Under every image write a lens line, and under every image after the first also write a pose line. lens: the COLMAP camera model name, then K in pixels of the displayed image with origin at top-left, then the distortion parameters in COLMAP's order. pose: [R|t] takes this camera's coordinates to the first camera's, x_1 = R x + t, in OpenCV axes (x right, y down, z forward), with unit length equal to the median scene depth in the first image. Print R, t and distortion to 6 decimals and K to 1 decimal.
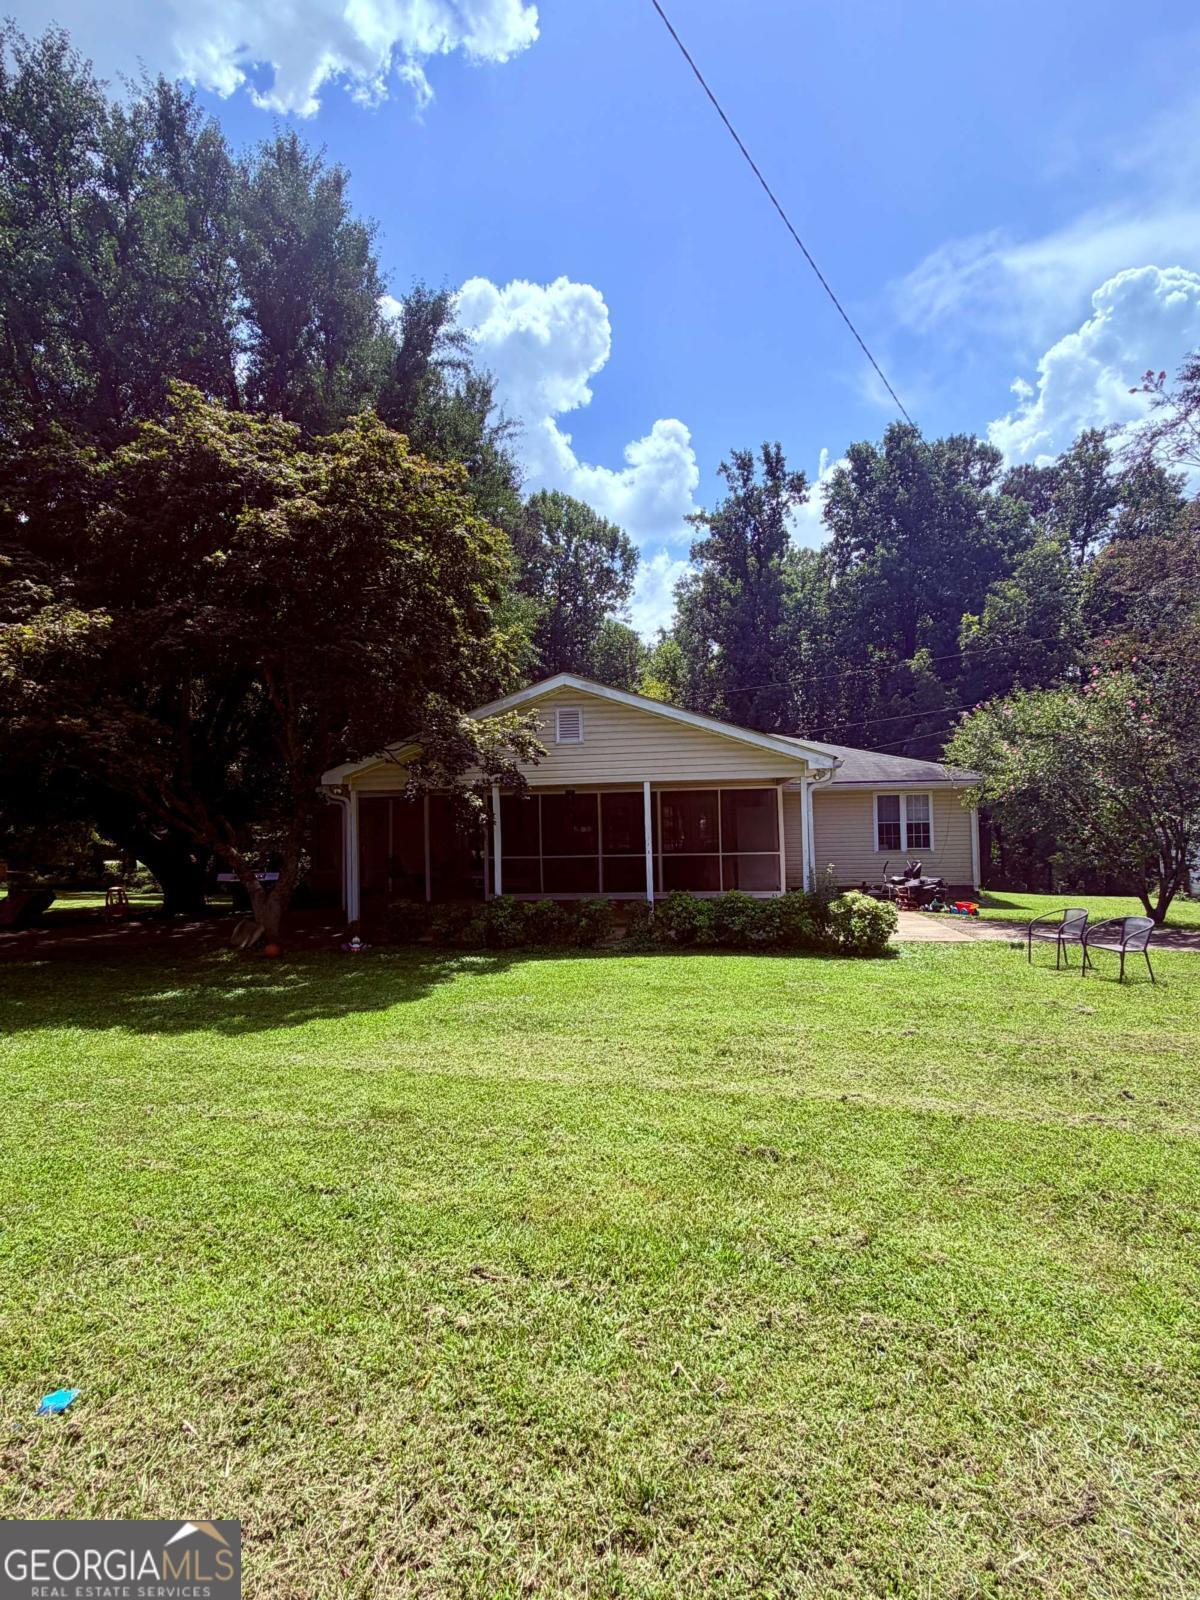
lens RADIAL K [[803.1, 0, 596.8], [0, 803.1, 785.6], [0, 0, 1]] dist [0.000014, 0.001882]
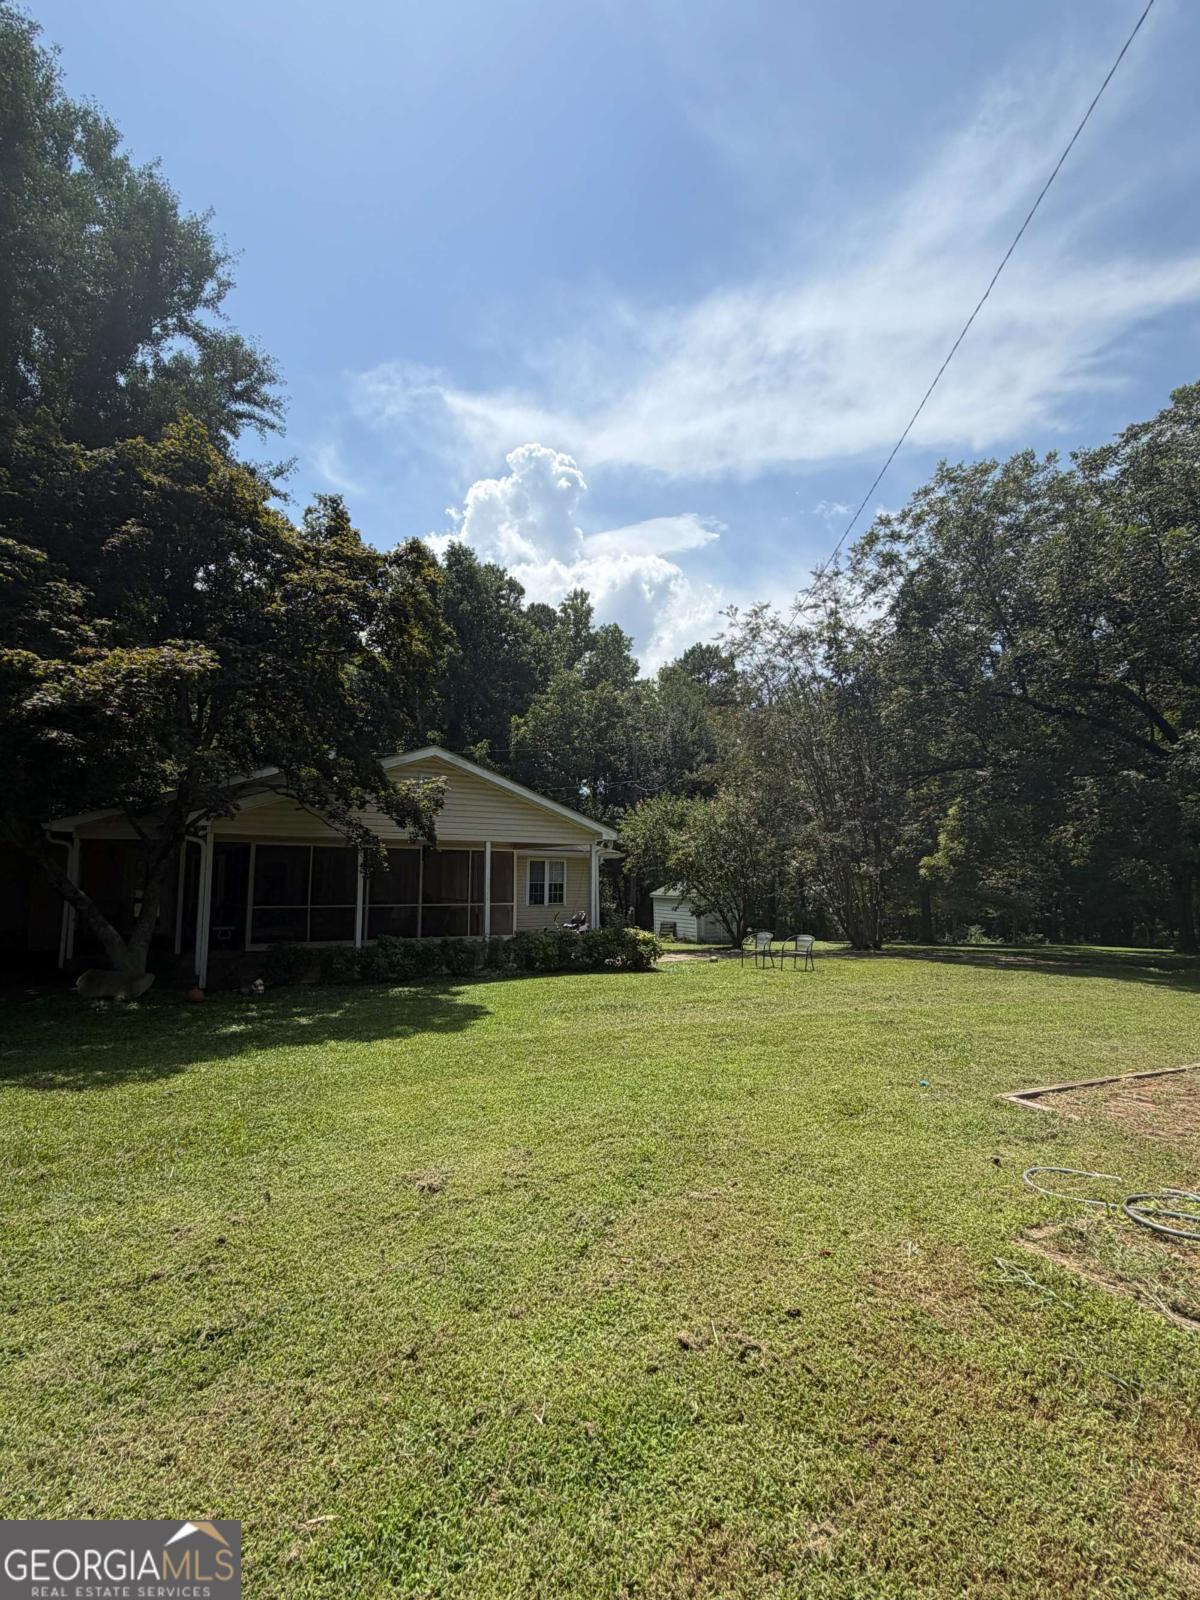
lens RADIAL K [[803.1, 0, 602.7], [0, 803.1, 799.6], [0, 0, 1]] dist [0.000014, 0.001882]
pose [[0.760674, 0.091500, 0.642653, -0.279088], [-0.050625, 0.995362, -0.081796, 0.010321], [-0.647157, 0.029686, 0.761779, -0.026373]]
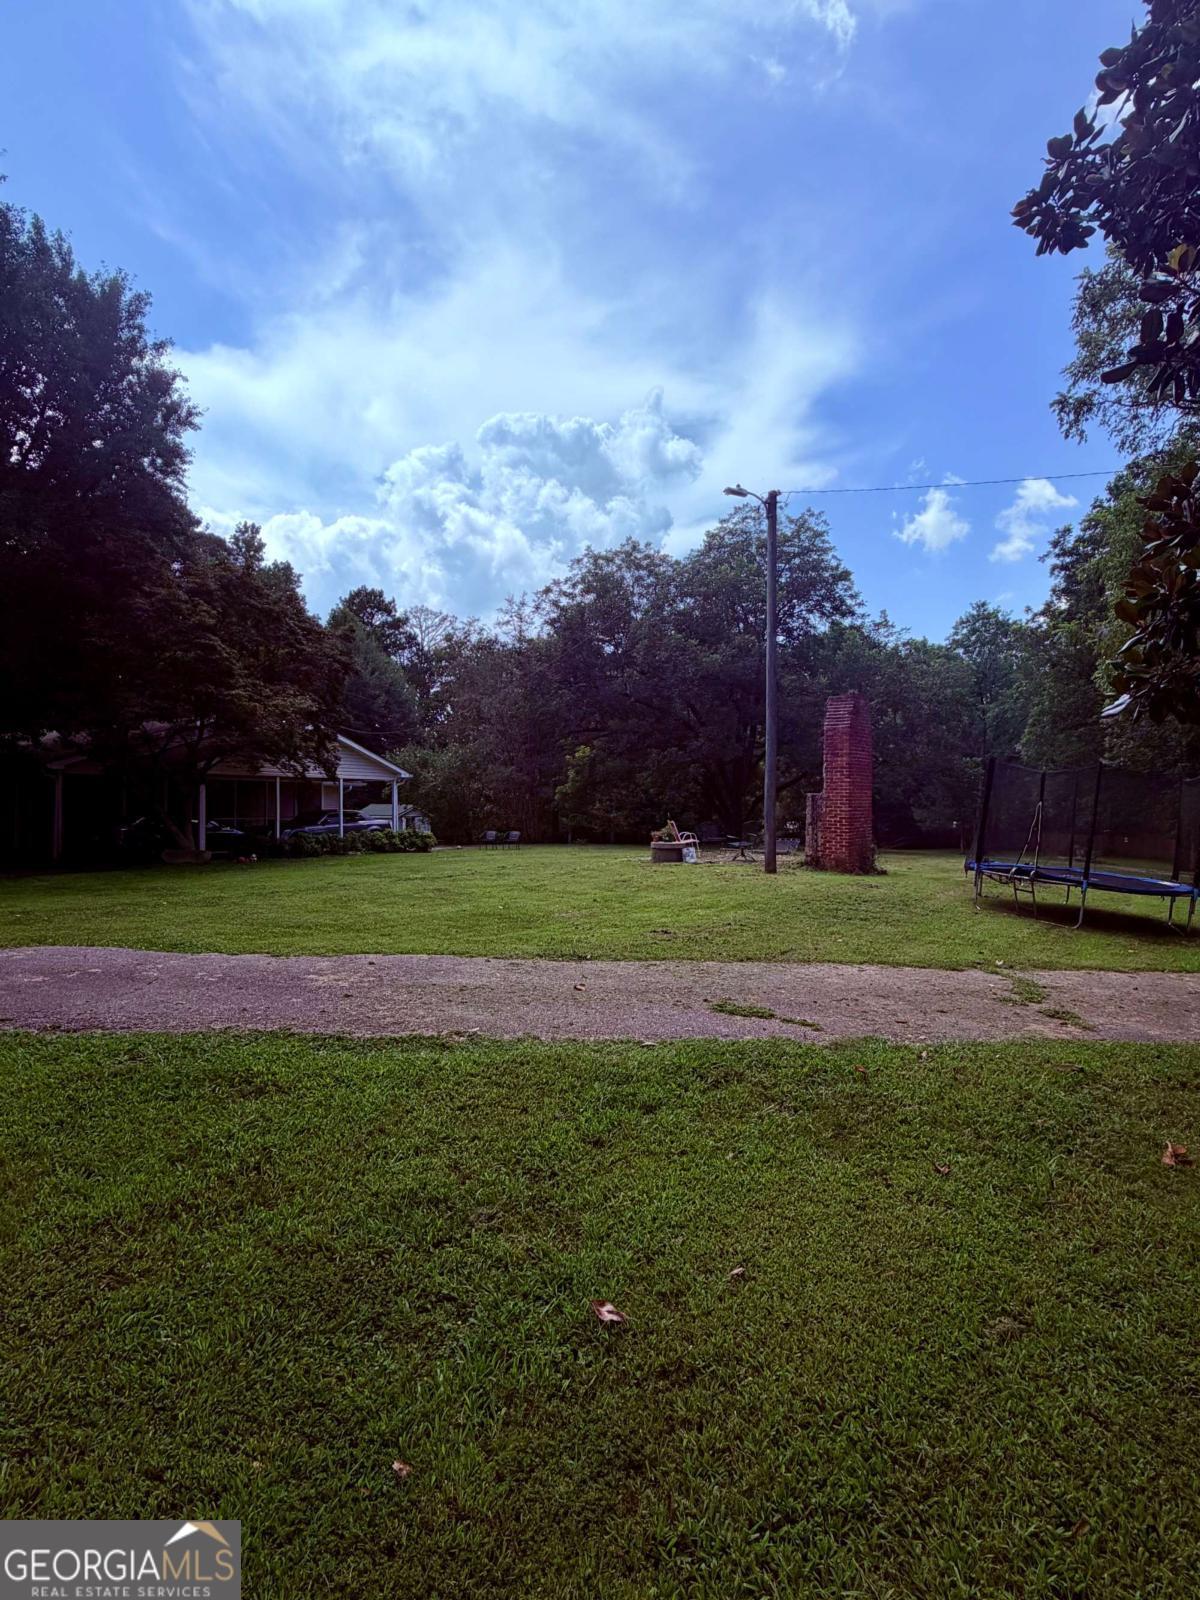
lens RADIAL K [[831.2, 0, 600.0], [0, 831.2, 801.0], [0, 0, 1]] dist [0.000259, 0.000064]
pose [[0.391896, 0.028638, 0.919564, -0.785410], [-0.052449, 0.998585, -0.008746, 0.016445], [-0.918513, -0.044803, 0.392843, -0.219686]]
